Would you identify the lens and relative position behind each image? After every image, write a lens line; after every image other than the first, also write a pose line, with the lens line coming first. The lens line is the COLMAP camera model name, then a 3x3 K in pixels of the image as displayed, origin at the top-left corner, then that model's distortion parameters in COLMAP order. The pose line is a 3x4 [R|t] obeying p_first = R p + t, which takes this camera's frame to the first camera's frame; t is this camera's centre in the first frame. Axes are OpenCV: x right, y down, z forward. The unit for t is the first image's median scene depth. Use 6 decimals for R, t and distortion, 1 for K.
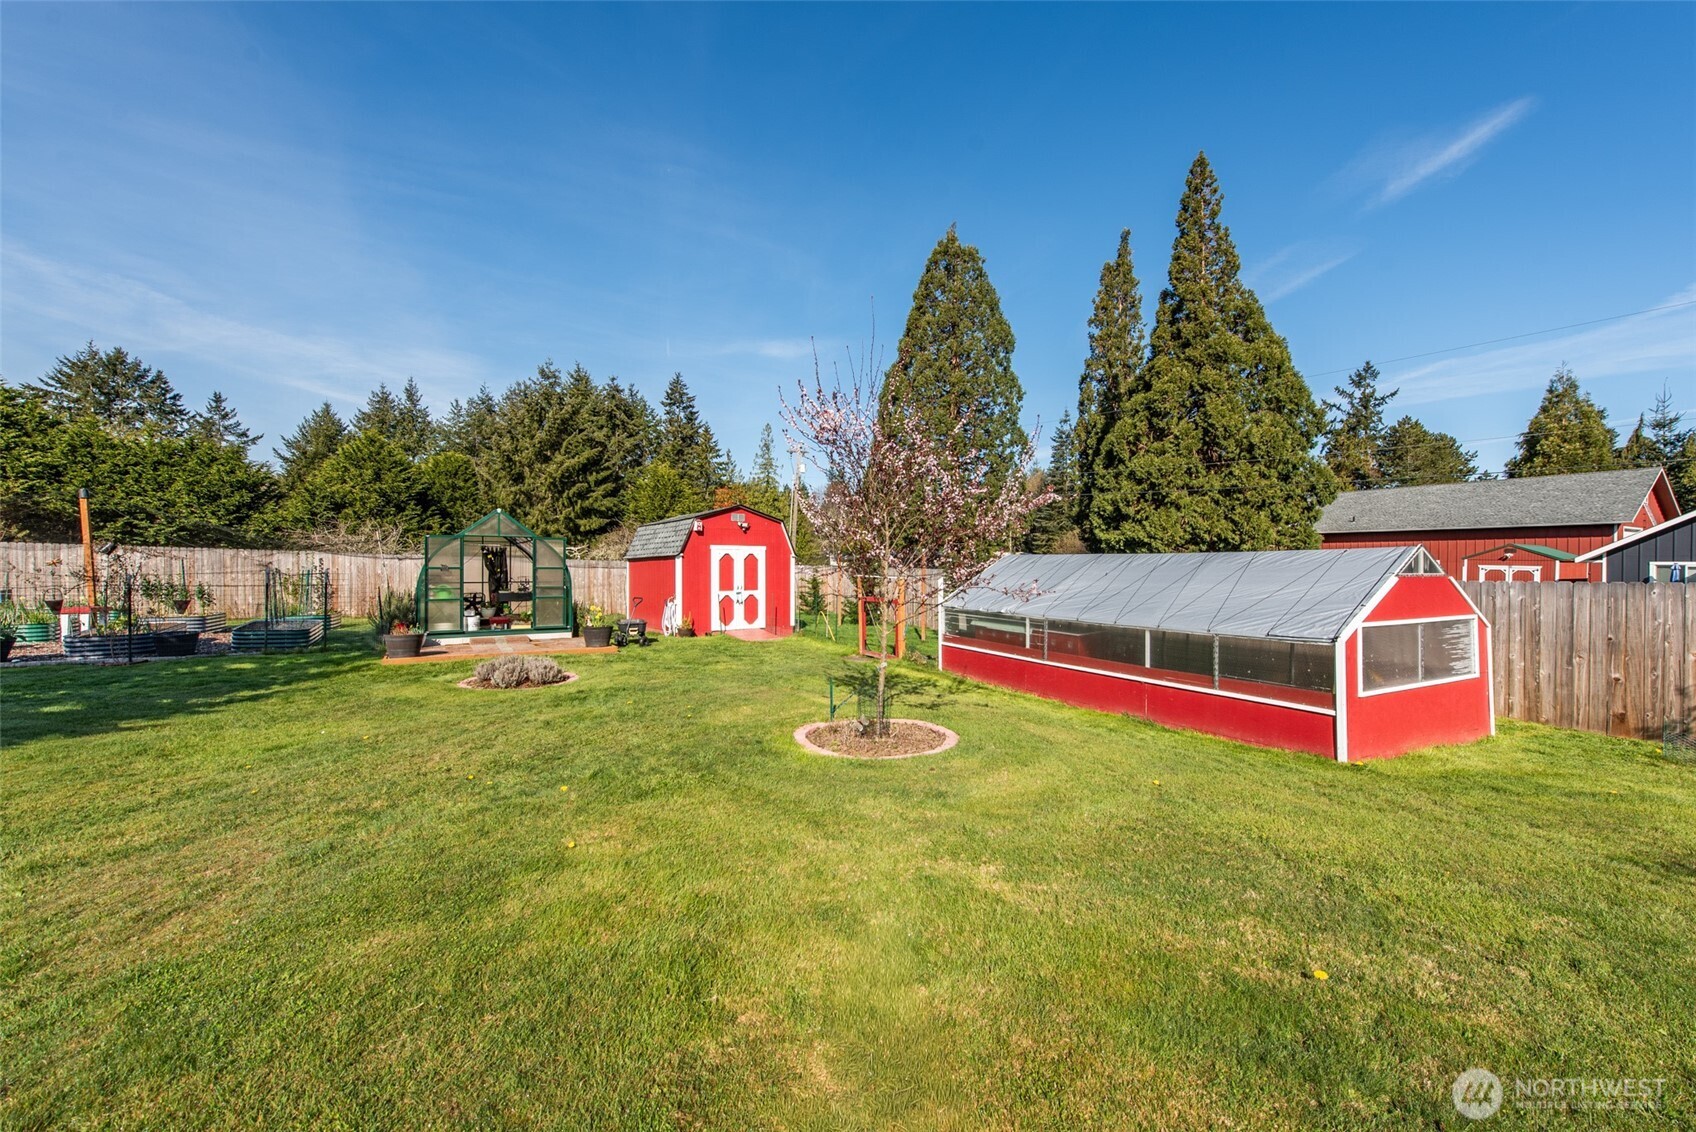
lens RADIAL K [[659.2, 0, 852.9], [0, 659.2, 573.1], [0, 0, 1]] dist [0.007788, -0.003665]
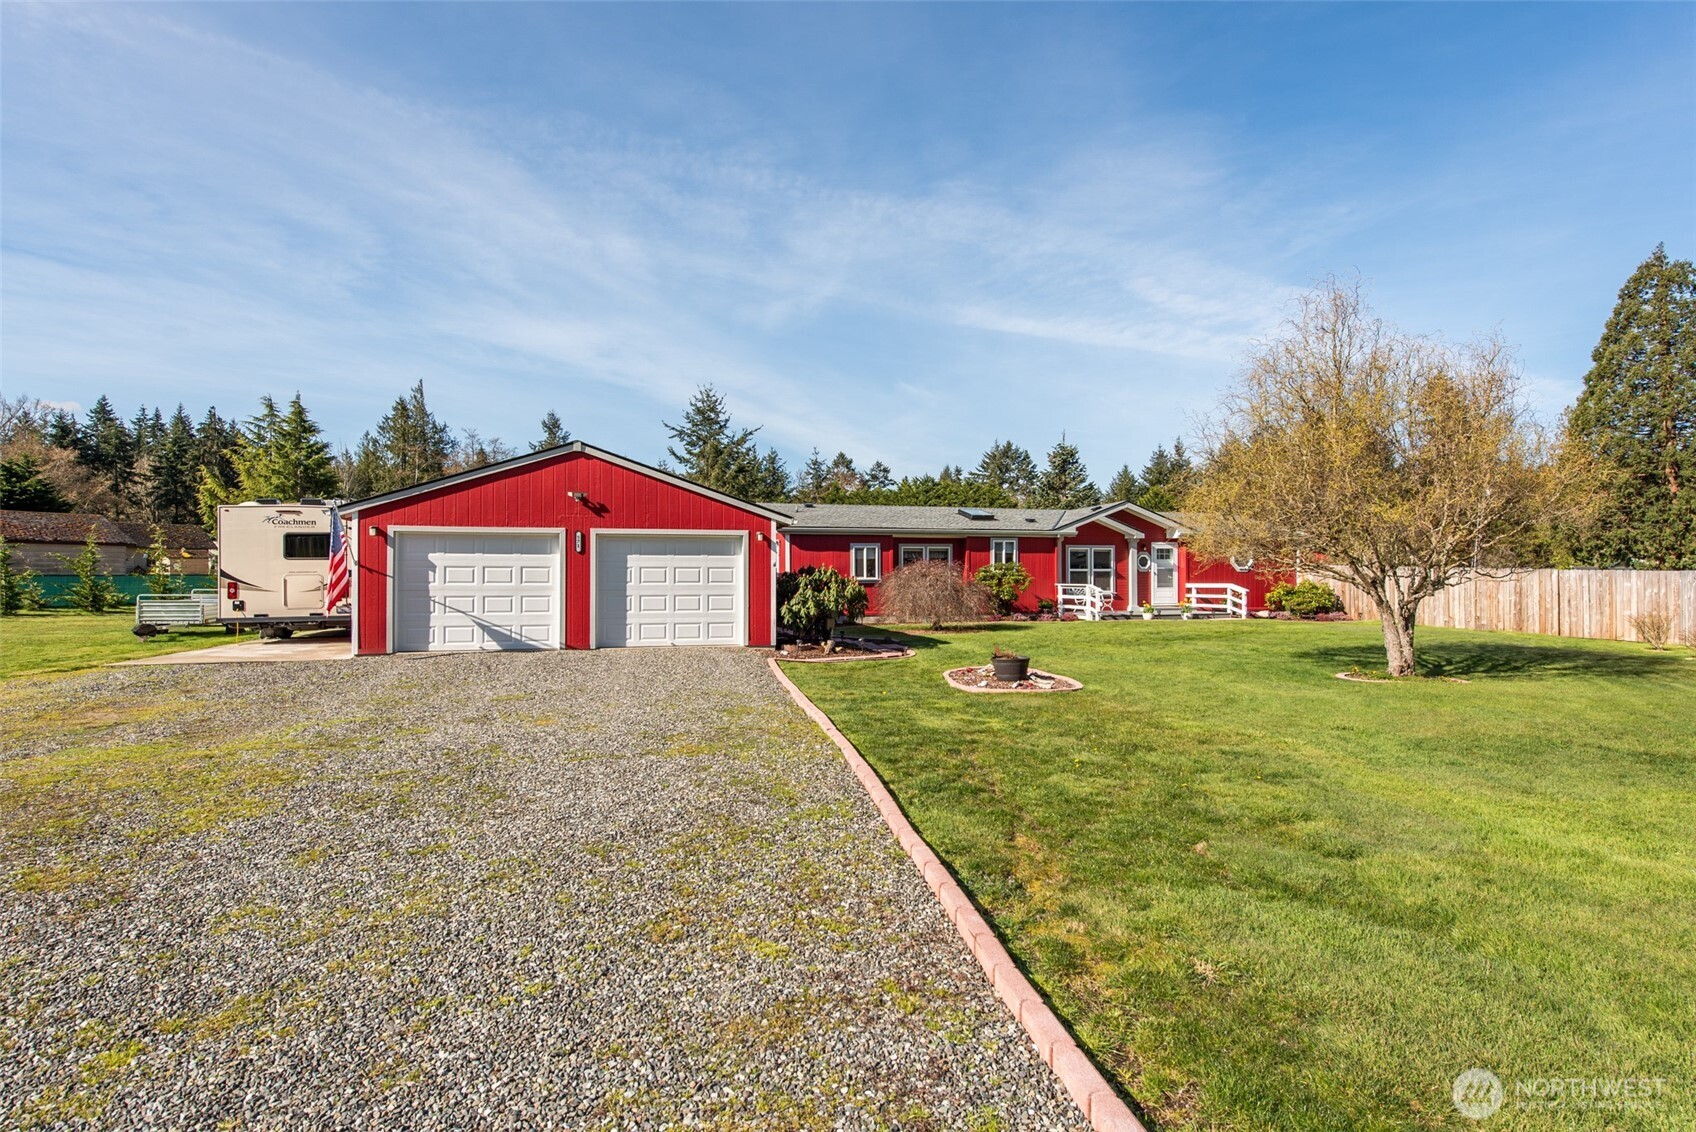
lens RADIAL K [[843.0, 0, 848.4], [0, 843.0, 591.9], [0, 0, 1]] dist [0.009085, 0.000233]
pose [[0.584381, 0.005799, -0.811459, 0.402880], [-0.007833, 0.999968, 0.001505, 0.021111], [0.811442, 0.005477, 0.584408, -0.662053]]
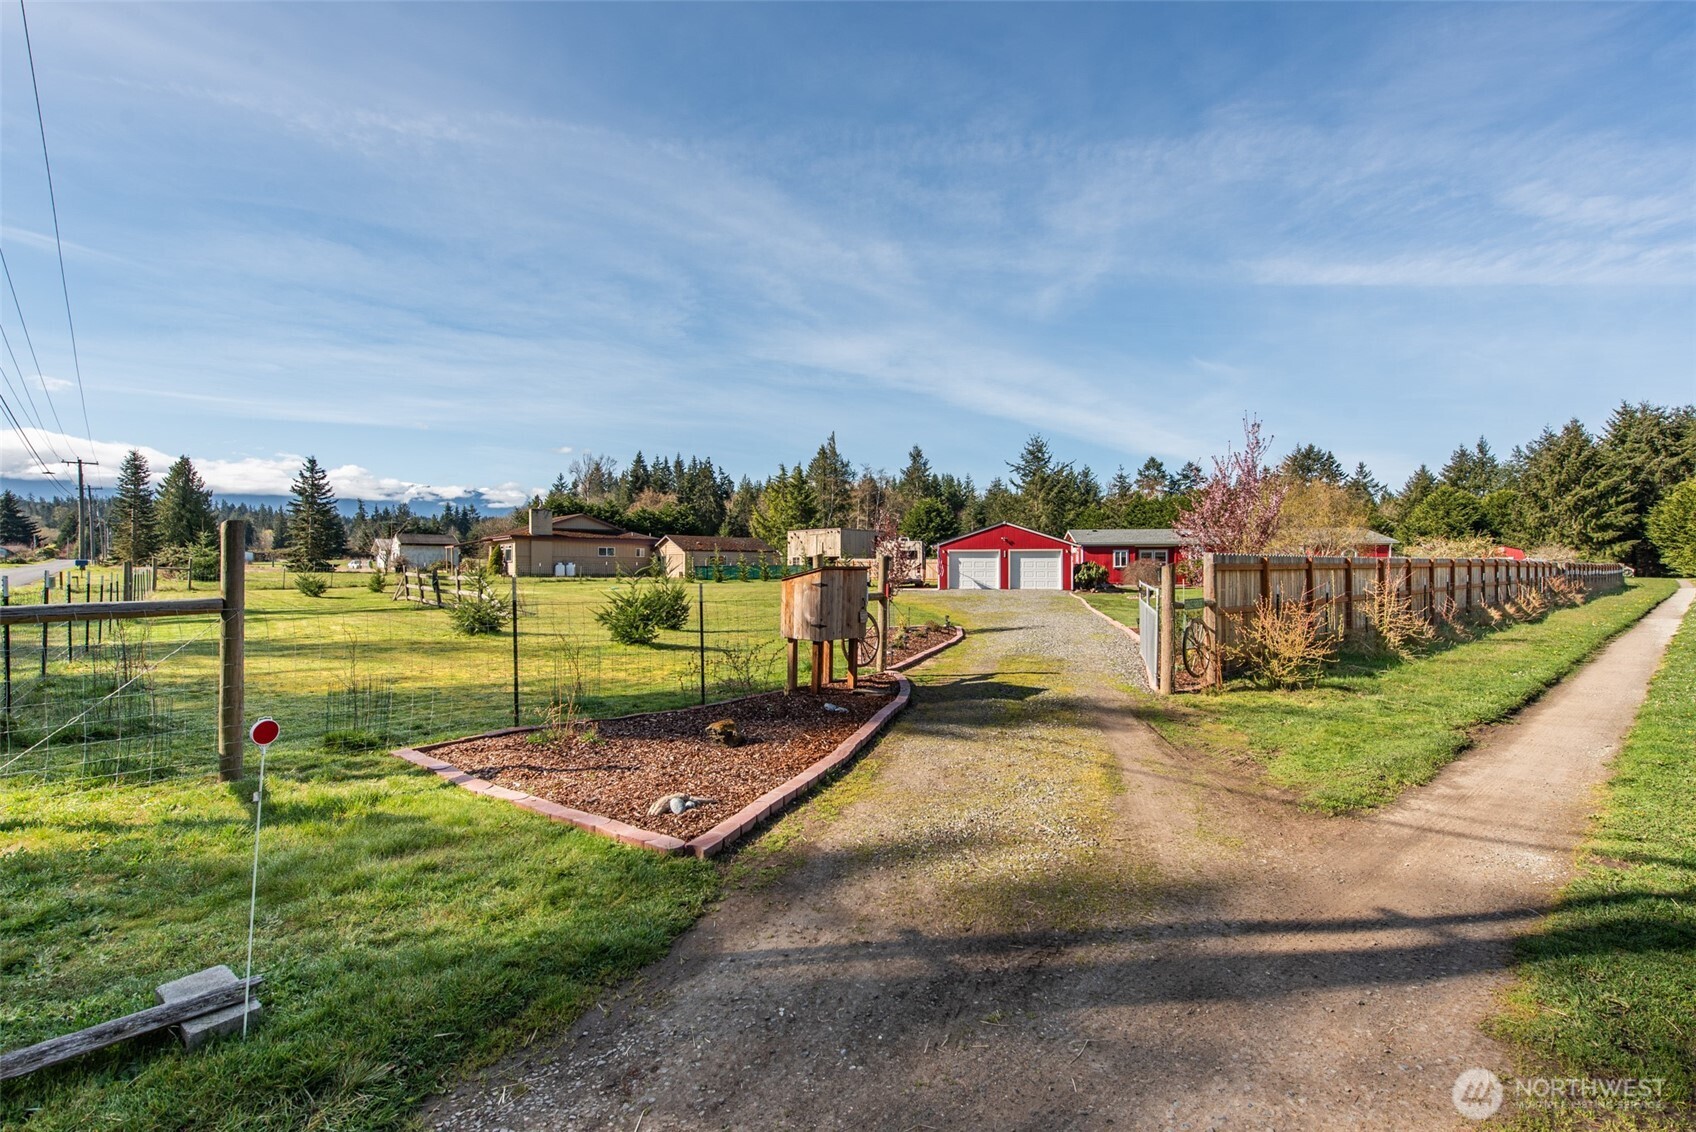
lens RADIAL K [[774.5, 0, 837.8], [0, 774.5, 563.9], [0, 0, 1]] dist [0.008692, -0.001495]
pose [[0.216622, -0.012887, -0.976171, 0.844937], [-0.013727, 0.999774, -0.016245, 0.030646], [0.976159, 0.016919, 0.216396, -0.902308]]
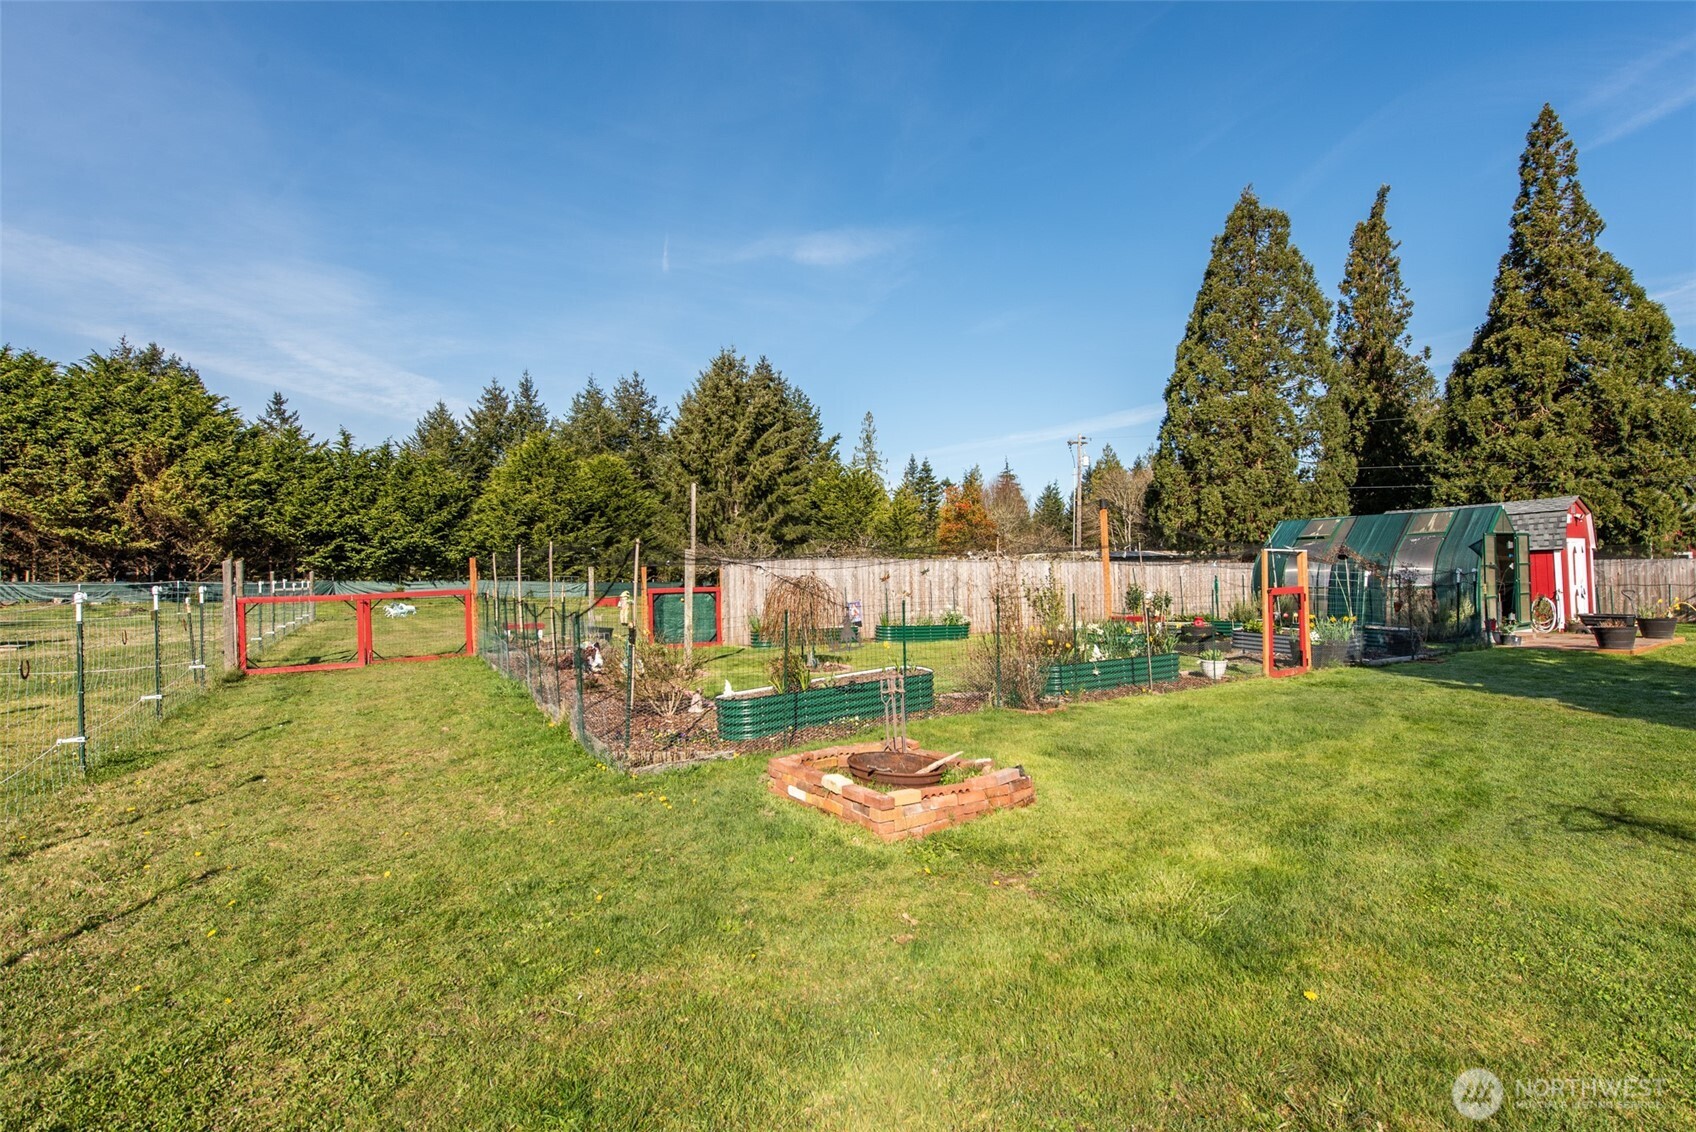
lens RADIAL K [[793.8, 0, 851.1], [0, 793.8, 558.1], [0, 0, 1]] dist [0.006852, -0.000573]
pose [[0.999153, -0.031877, 0.026018, -0.362498], [0.032786, 0.998839, -0.035285, -0.001631], [-0.024863, 0.036108, 0.999039, -0.045084]]
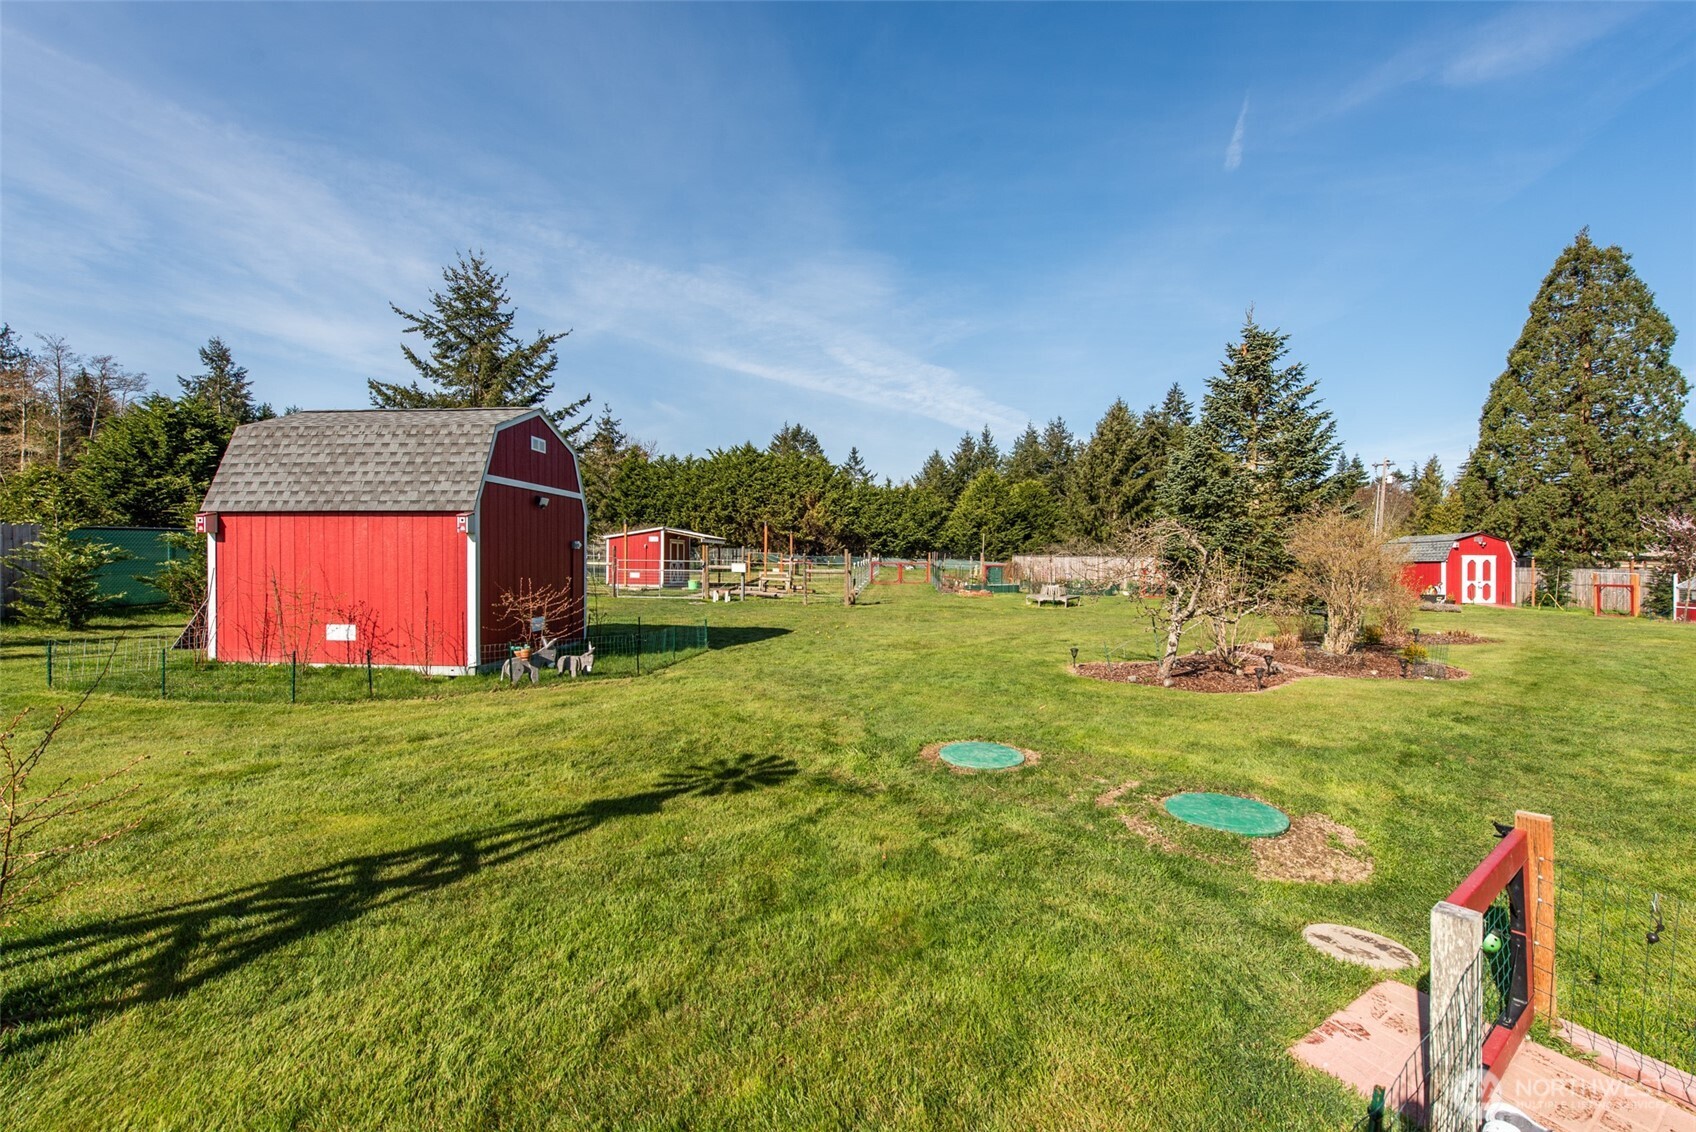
lens RADIAL K [[702.4, 0, 850.0], [0, 702.4, 568.8], [0, 0, 1]] dist [0.010815, -0.000497]
pose [[0.834730, 0.005425, -0.550633, -0.150669], [-0.009473, 0.999945, -0.004509, 0.005267], [0.550578, 0.008980, 0.834735, -0.425918]]
